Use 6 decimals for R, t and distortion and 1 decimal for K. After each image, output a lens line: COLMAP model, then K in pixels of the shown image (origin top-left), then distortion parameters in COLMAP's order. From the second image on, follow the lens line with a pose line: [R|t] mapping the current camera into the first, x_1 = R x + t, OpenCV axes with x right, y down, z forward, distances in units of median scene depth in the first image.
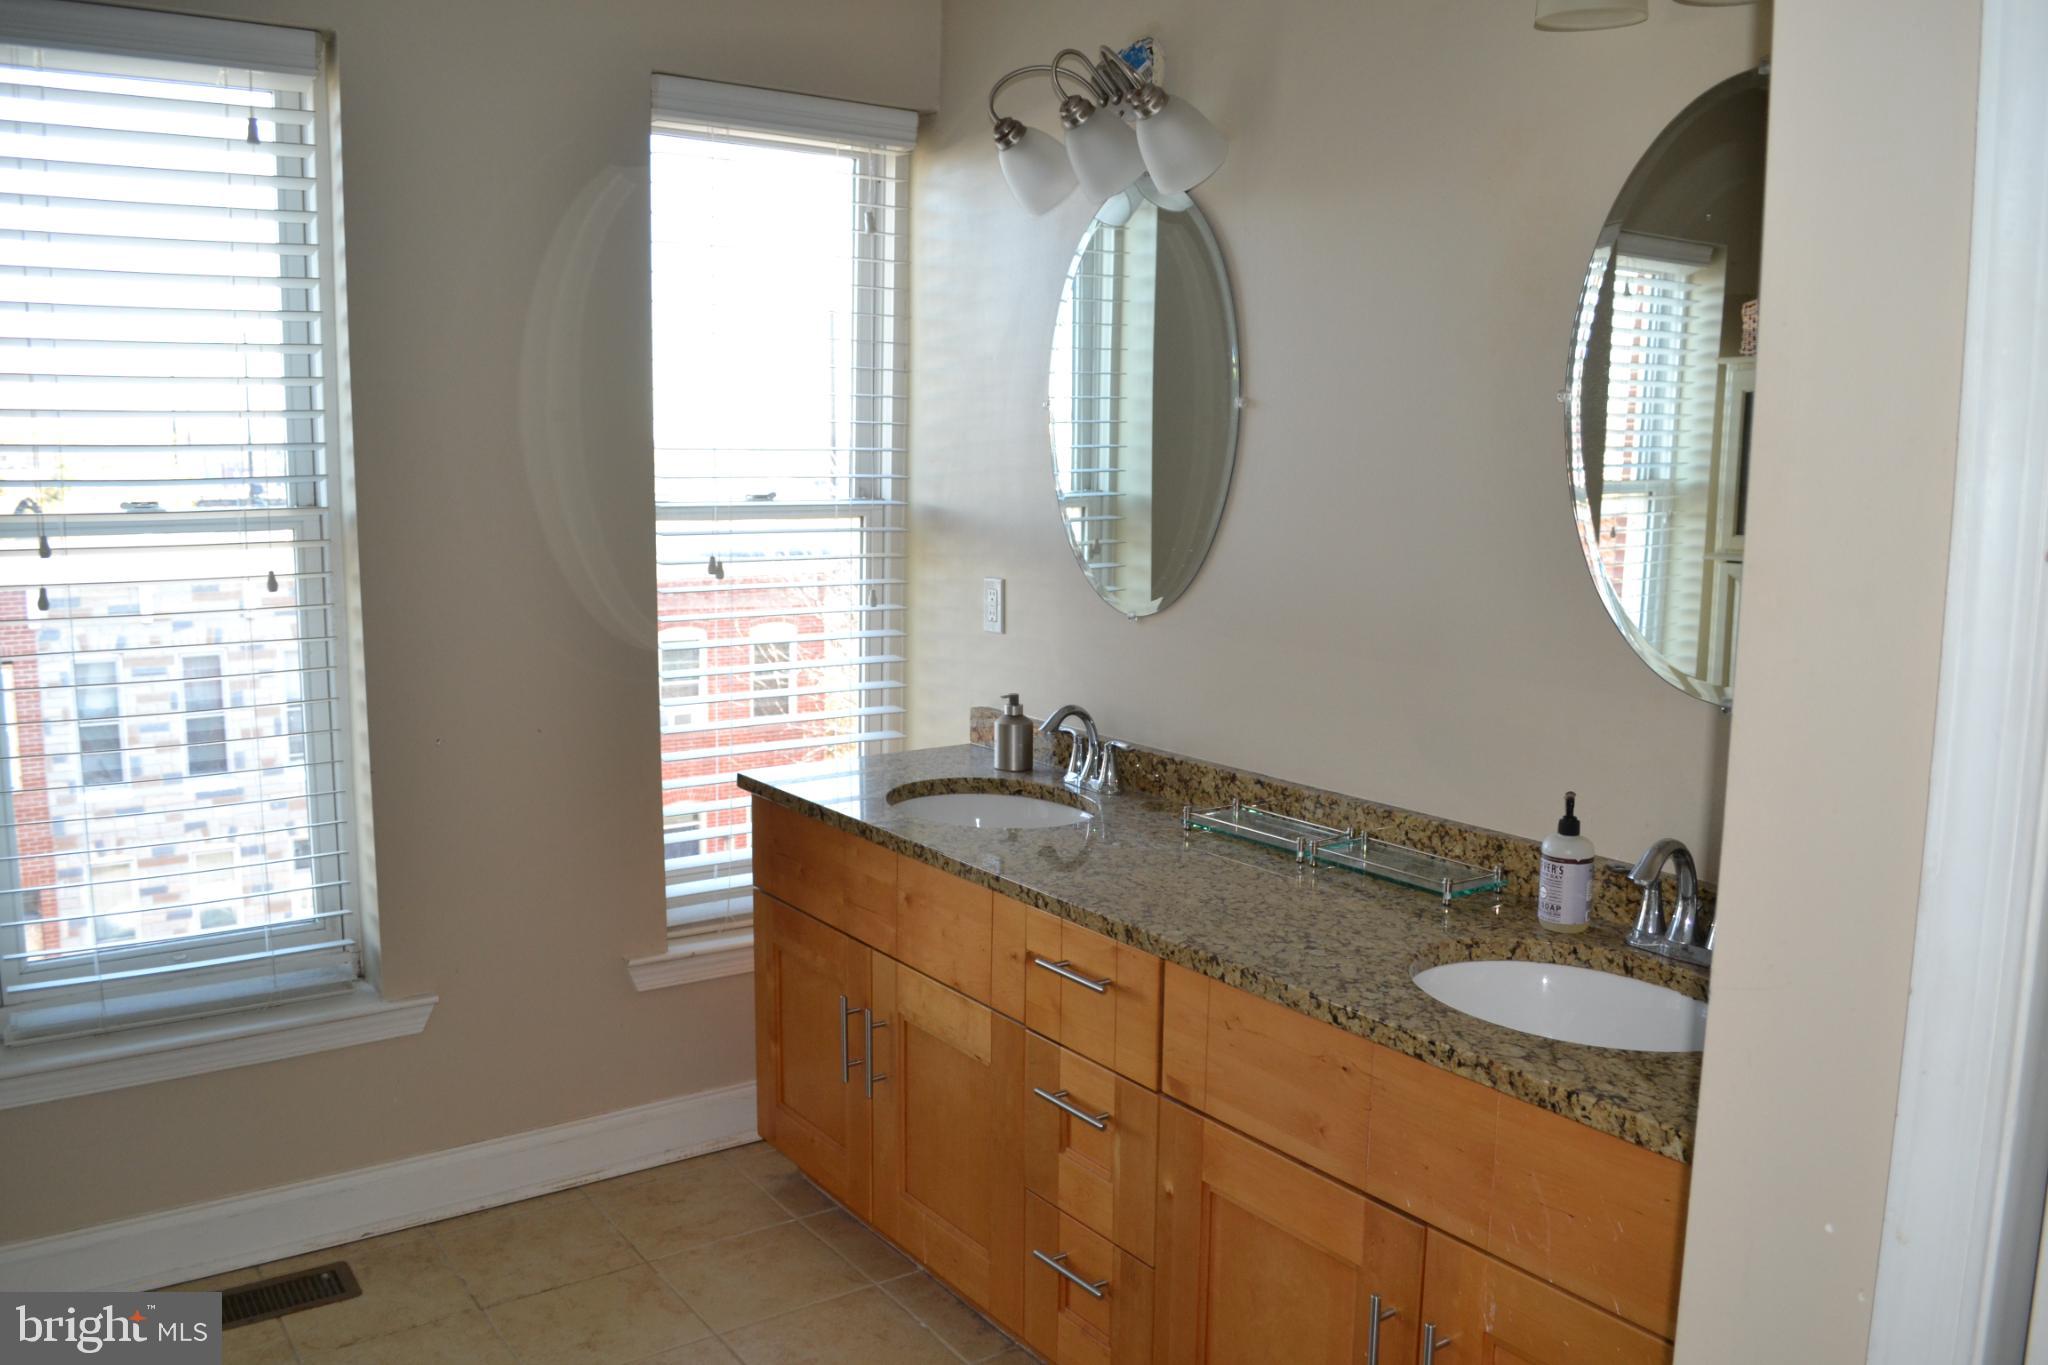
lens RADIAL K [[1639.8, 0, 1029.5], [0, 1639.8, 681.5], [0, 0, 1]] dist [-0.084071, 0.014689]
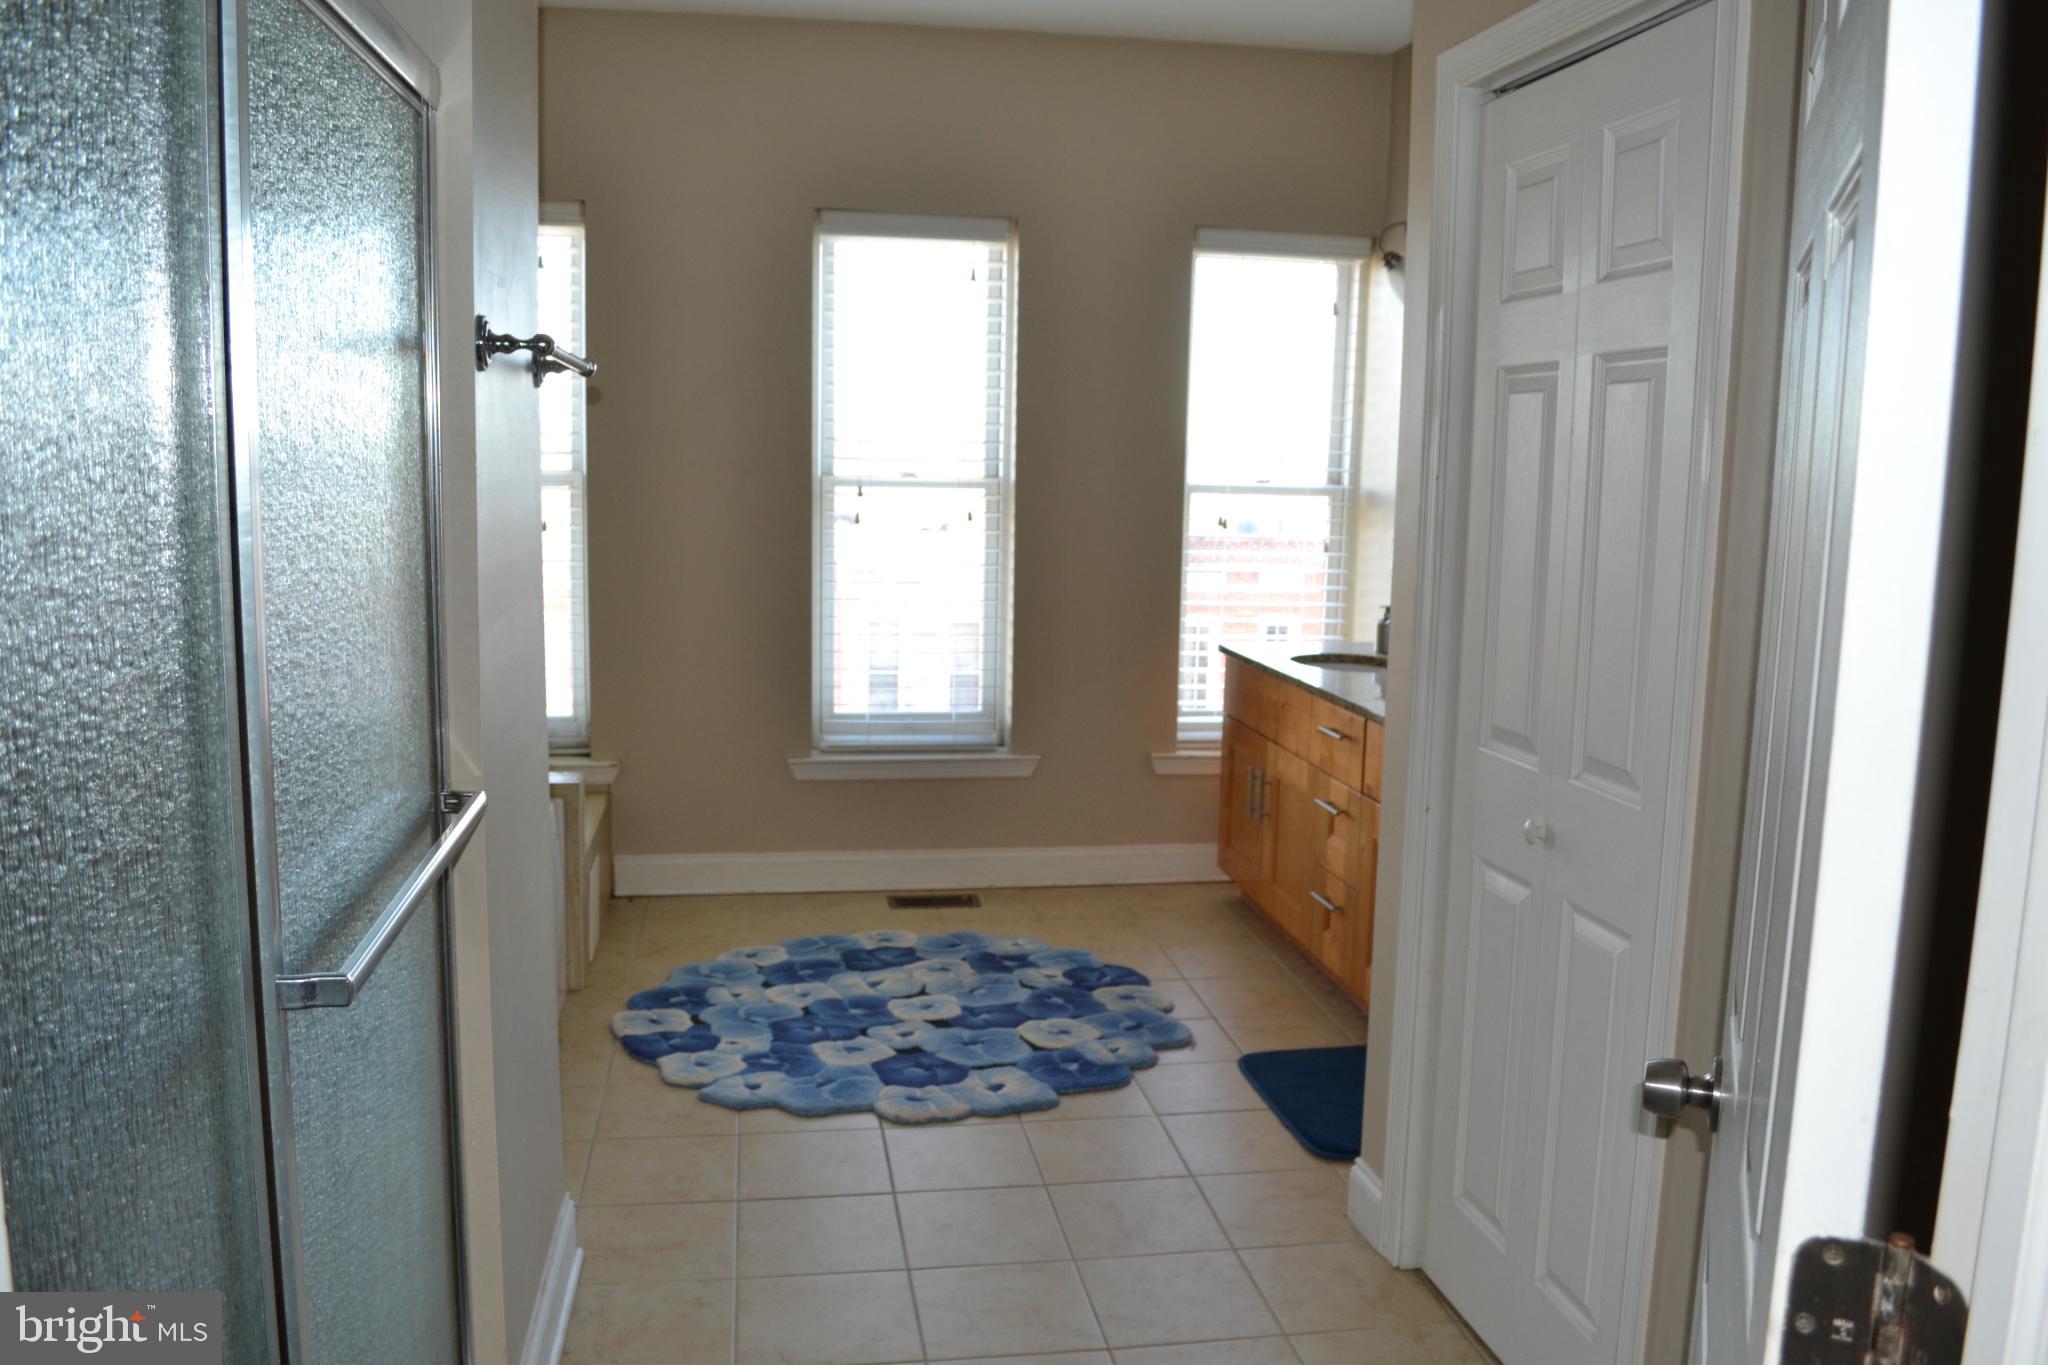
lens RADIAL K [[1639.8, 0, 1023.5], [0, 1639.8, 683.2], [0, 0, 1]] dist [-0.084071, 0.014689]
pose [[0.901208, 0.071872, -0.427386, 0.362798], [-0.074547, 0.997162, 0.010497, 0.094547], [0.426928, 0.022401, 0.904008, -0.602167]]
